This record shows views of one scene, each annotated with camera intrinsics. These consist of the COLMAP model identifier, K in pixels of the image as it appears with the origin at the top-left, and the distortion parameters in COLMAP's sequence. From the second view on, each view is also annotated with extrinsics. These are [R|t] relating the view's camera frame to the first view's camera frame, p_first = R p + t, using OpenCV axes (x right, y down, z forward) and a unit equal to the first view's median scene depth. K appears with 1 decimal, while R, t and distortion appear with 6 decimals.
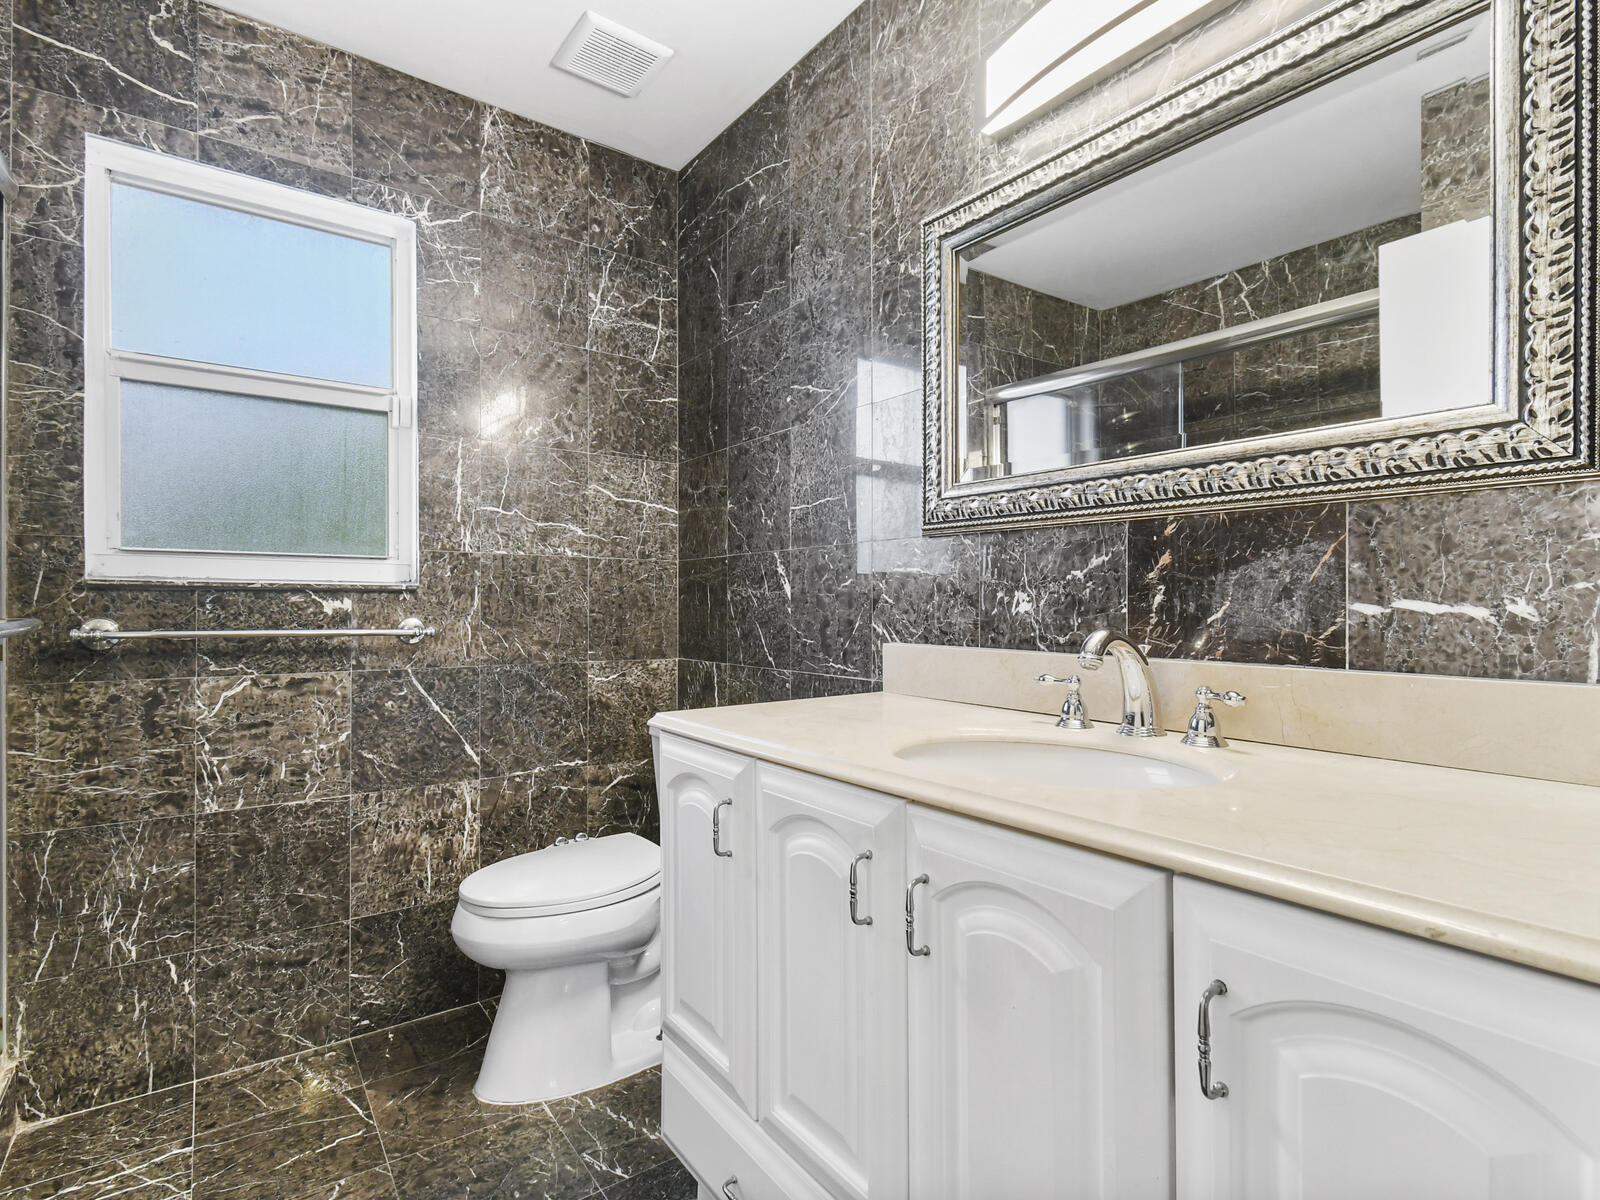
lens RADIAL K [[801.9, 0, 800.0], [0, 801.9, 600.0], [0, 0, 1]] dist [-0.000738, 0.000032]
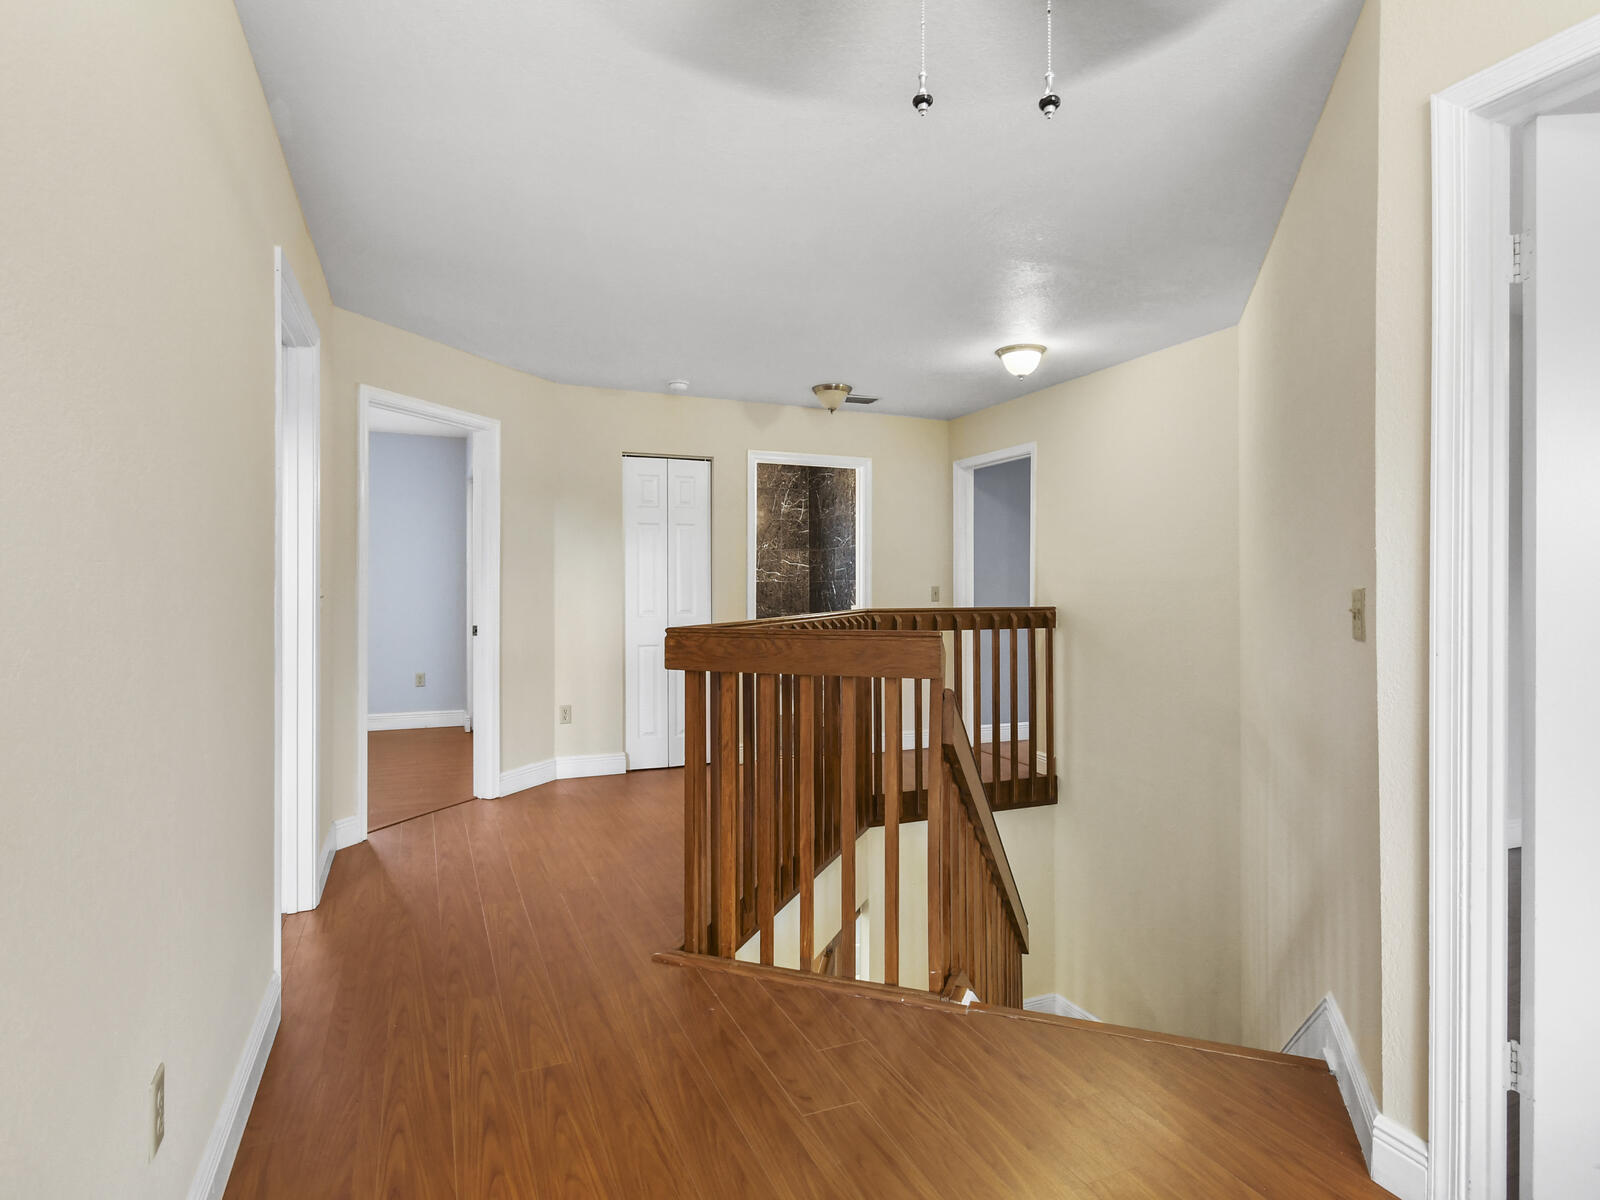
lens RADIAL K [[835.1, 0, 800.0], [0, 835.1, 600.0], [0, 0, 1]] dist [0.000016, -0.000005]
pose [[0.977894, -0.001538, -0.209097, 0.519935], [0.003000, 0.999973, 0.006676, -0.000366], [0.209081, -0.007156, 0.977872, -2.303500]]
